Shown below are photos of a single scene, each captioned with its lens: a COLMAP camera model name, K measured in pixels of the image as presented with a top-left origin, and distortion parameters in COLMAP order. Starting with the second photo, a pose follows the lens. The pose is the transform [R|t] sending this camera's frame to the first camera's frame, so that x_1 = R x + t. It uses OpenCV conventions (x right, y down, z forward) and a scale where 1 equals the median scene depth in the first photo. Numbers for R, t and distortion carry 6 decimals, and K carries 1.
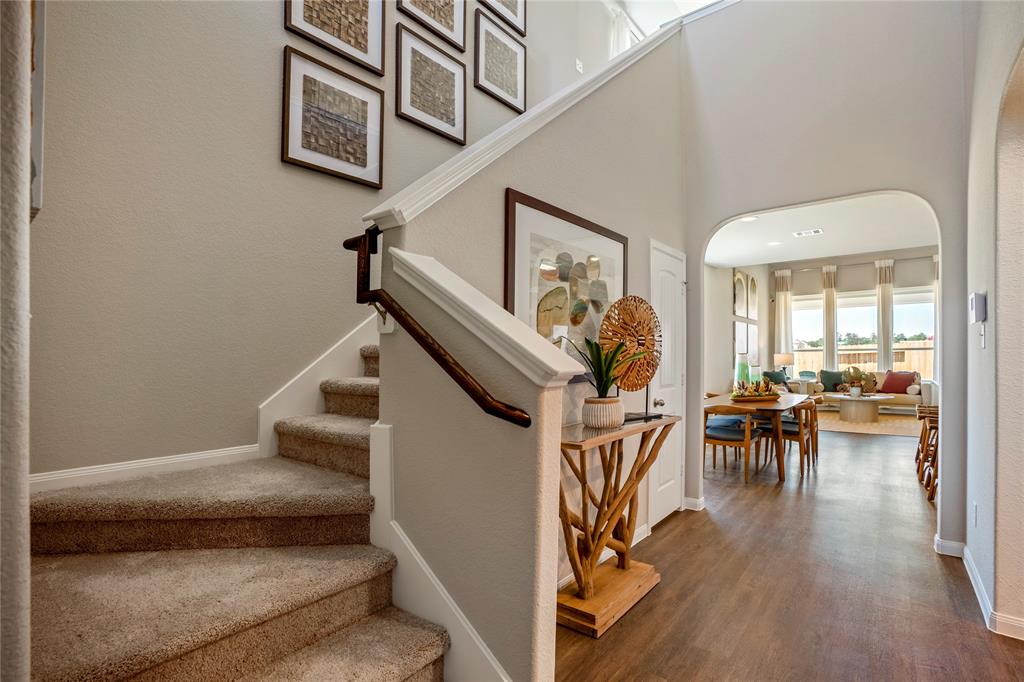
lens RADIAL K [[492.8, 0, 498.0], [0, 492.8, 362.6], [0, 0, 1]] dist [-0.058389, 0.020897]
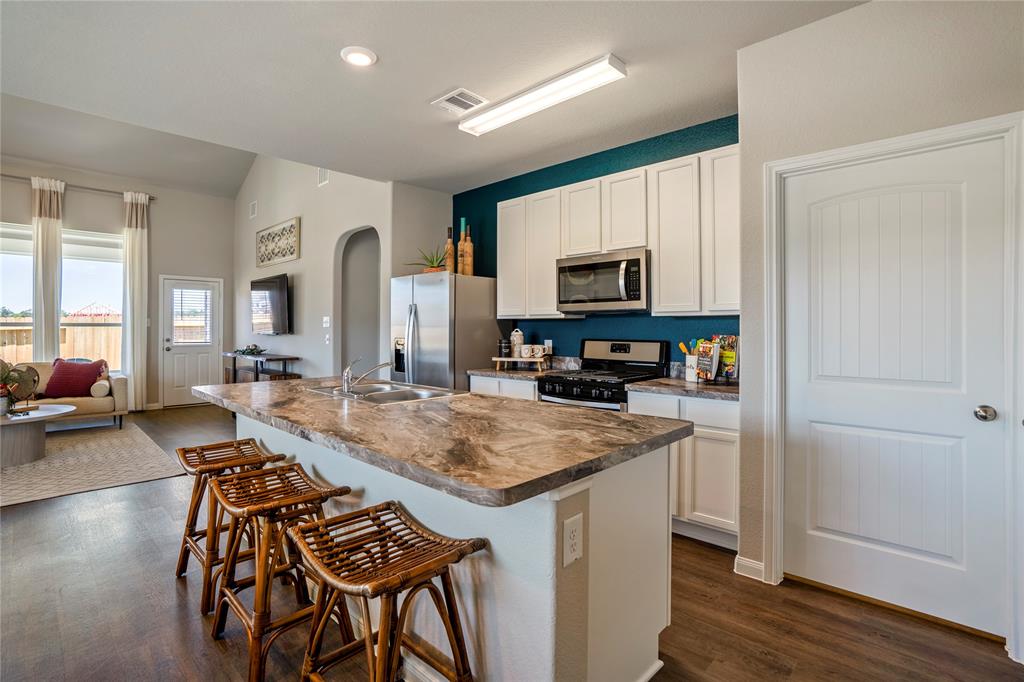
lens RADIAL K [[492.8, 0, 509.4], [0, 492.8, 326.4], [0, 0, 1]] dist [-0.058389, 0.020897]
pose [[0.085099, 0.015572, 0.996251, 0.261672], [0.013092, 0.999774, -0.016746, -0.006965], [-0.996286, 0.014468, 0.084876, 0.371348]]
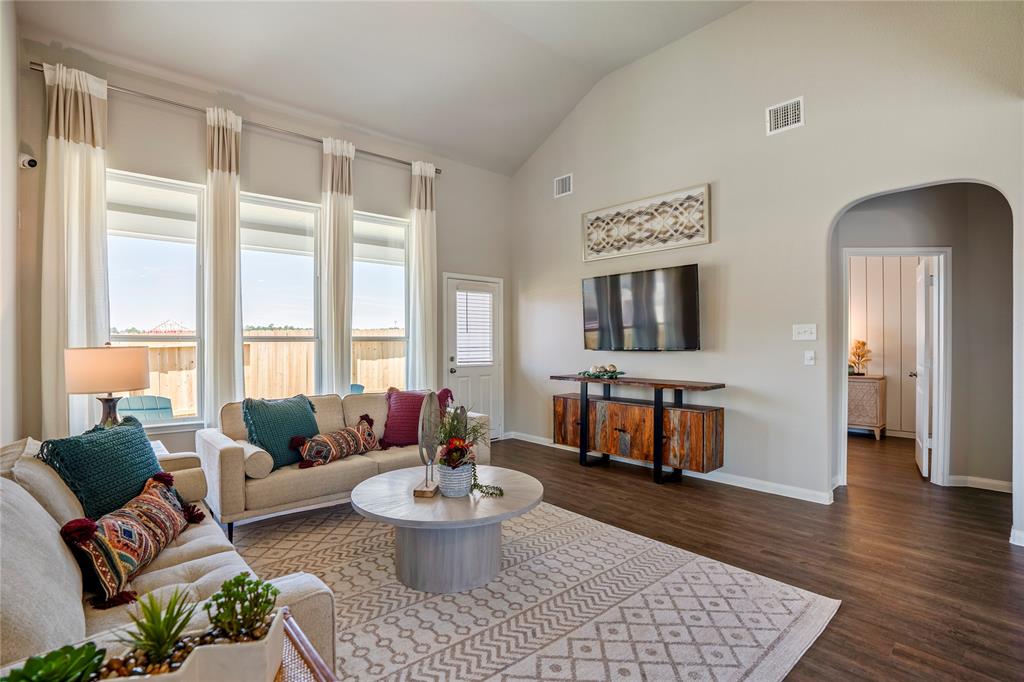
lens RADIAL K [[492.8, 0, 515.2], [0, 492.8, 342.3], [0, 0, 1]] dist [-0.058389, 0.020897]
pose [[0.160687, 0.010607, 0.986948, 0.400706], [0.017705, 0.999750, -0.013627, -0.015644], [-0.986847, 0.019664, 0.160459, 0.801064]]
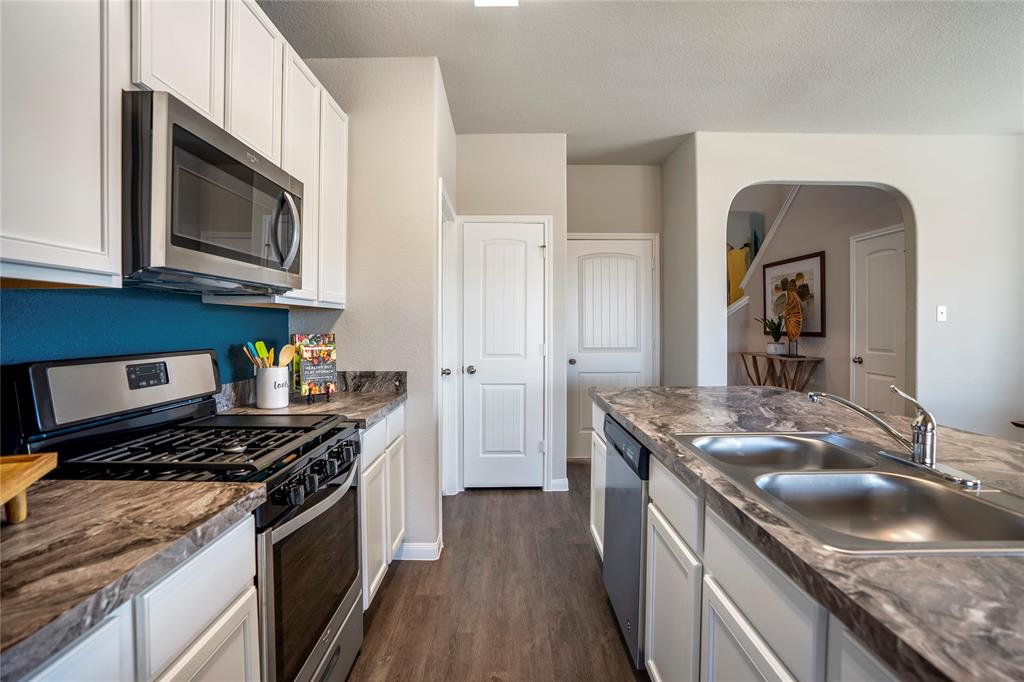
lens RADIAL K [[492.8, 0, 515.2], [0, 492.8, 334.7], [0, 0, 1]] dist [-0.058389, 0.020897]
pose [[-0.773018, 0.025311, -0.633879, 0.645080], [0.002062, 0.999299, 0.037388, -0.012892], [0.634381, 0.027595, -0.772528, 0.499760]]
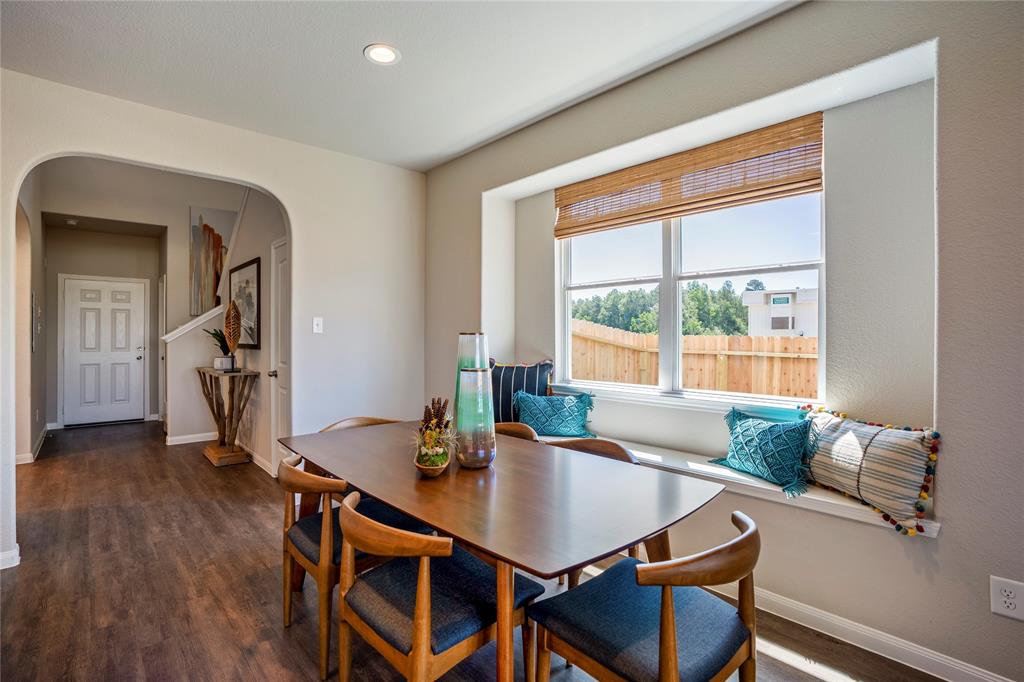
lens RADIAL K [[492.8, 0, 515.4], [0, 492.8, 339.5], [0, 0, 1]] dist [-0.058389, 0.020897]
pose [[-0.147916, 0.016164, -0.988868, 0.506799], [-0.013529, 0.999740, 0.018366, -0.012582], [0.988907, 0.016095, -0.147659, 0.629803]]
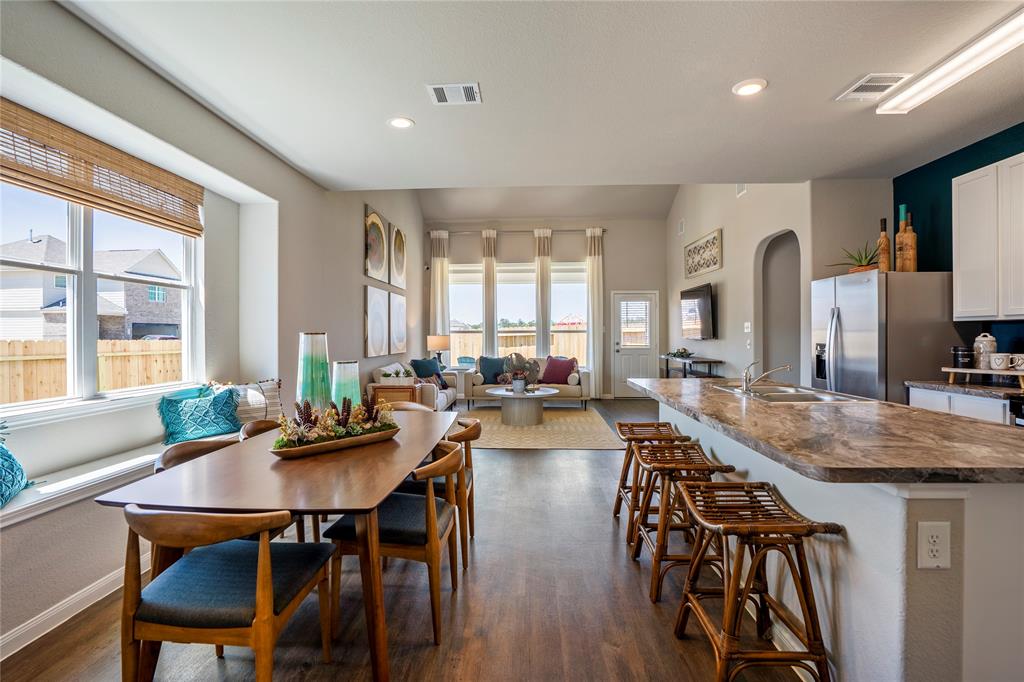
lens RADIAL K [[492.8, 0, 503.8], [0, 492.8, 336.1], [0, 0, 1]] dist [-0.058389, 0.020897]
pose [[0.805841, 0.006363, 0.592098, 0.229199], [0.003114, 0.999883, -0.014984, -0.005999], [-0.592124, 0.013918, 0.805726, 0.334474]]
